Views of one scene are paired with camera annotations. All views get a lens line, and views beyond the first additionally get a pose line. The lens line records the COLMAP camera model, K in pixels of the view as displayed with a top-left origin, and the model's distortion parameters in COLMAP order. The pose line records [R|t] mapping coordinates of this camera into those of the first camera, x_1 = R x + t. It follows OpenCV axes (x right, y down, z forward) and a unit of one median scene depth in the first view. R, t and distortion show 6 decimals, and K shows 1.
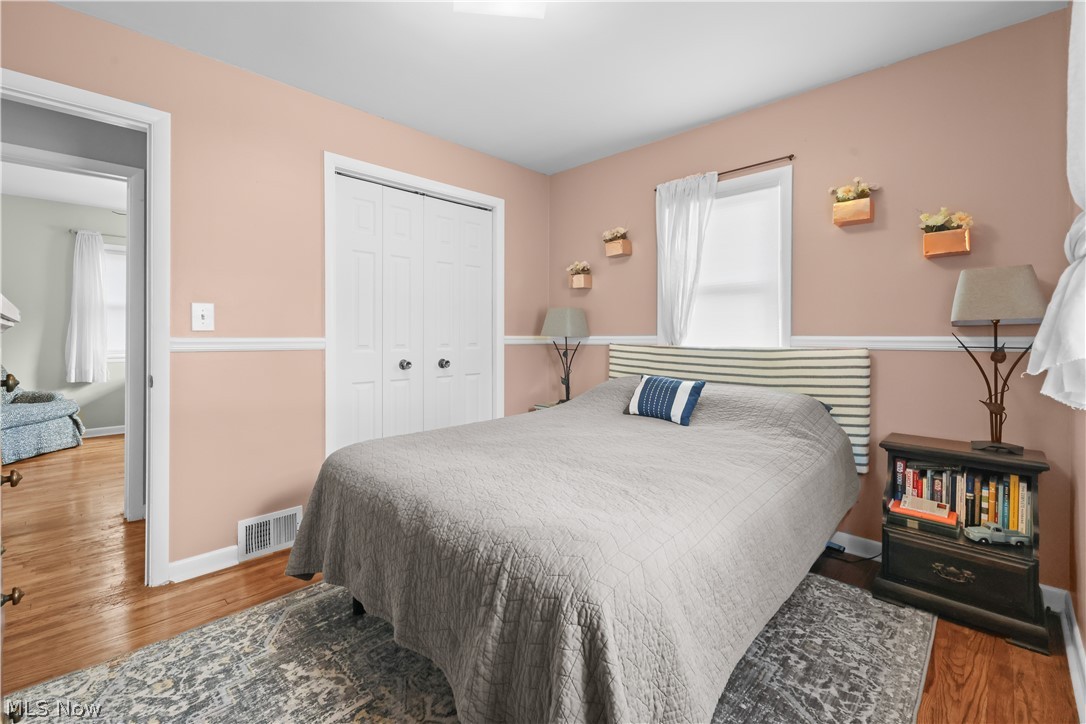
lens RADIAL K [[466.7, 0, 543.9], [0, 466.7, 338.4], [0, 0, 1]] dist [0.000109, 0.000063]
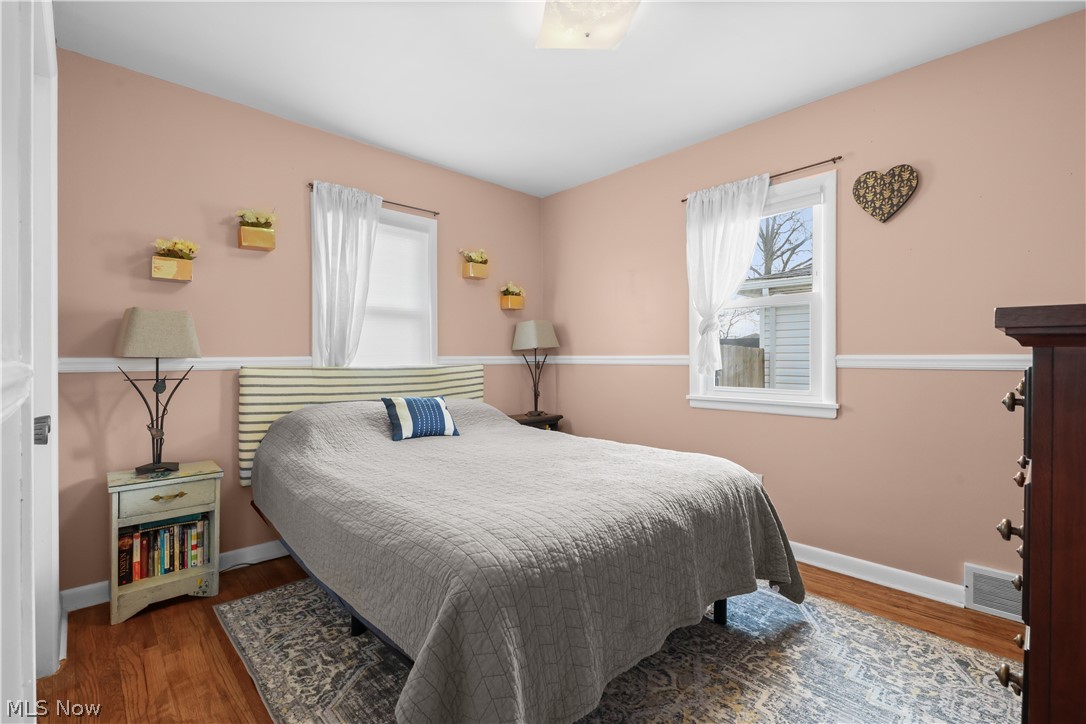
lens RADIAL K [[485.7, 0, 544.7], [0, 485.7, 358.2], [0, 0, 1]] dist [0.011861, -0.006793]
pose [[0.027954, 0.001300, 0.999608, -0.582941], [0.014900, 0.999888, -0.001717, 0.004821], [-0.999498, 0.014942, 0.027931, 0.513539]]
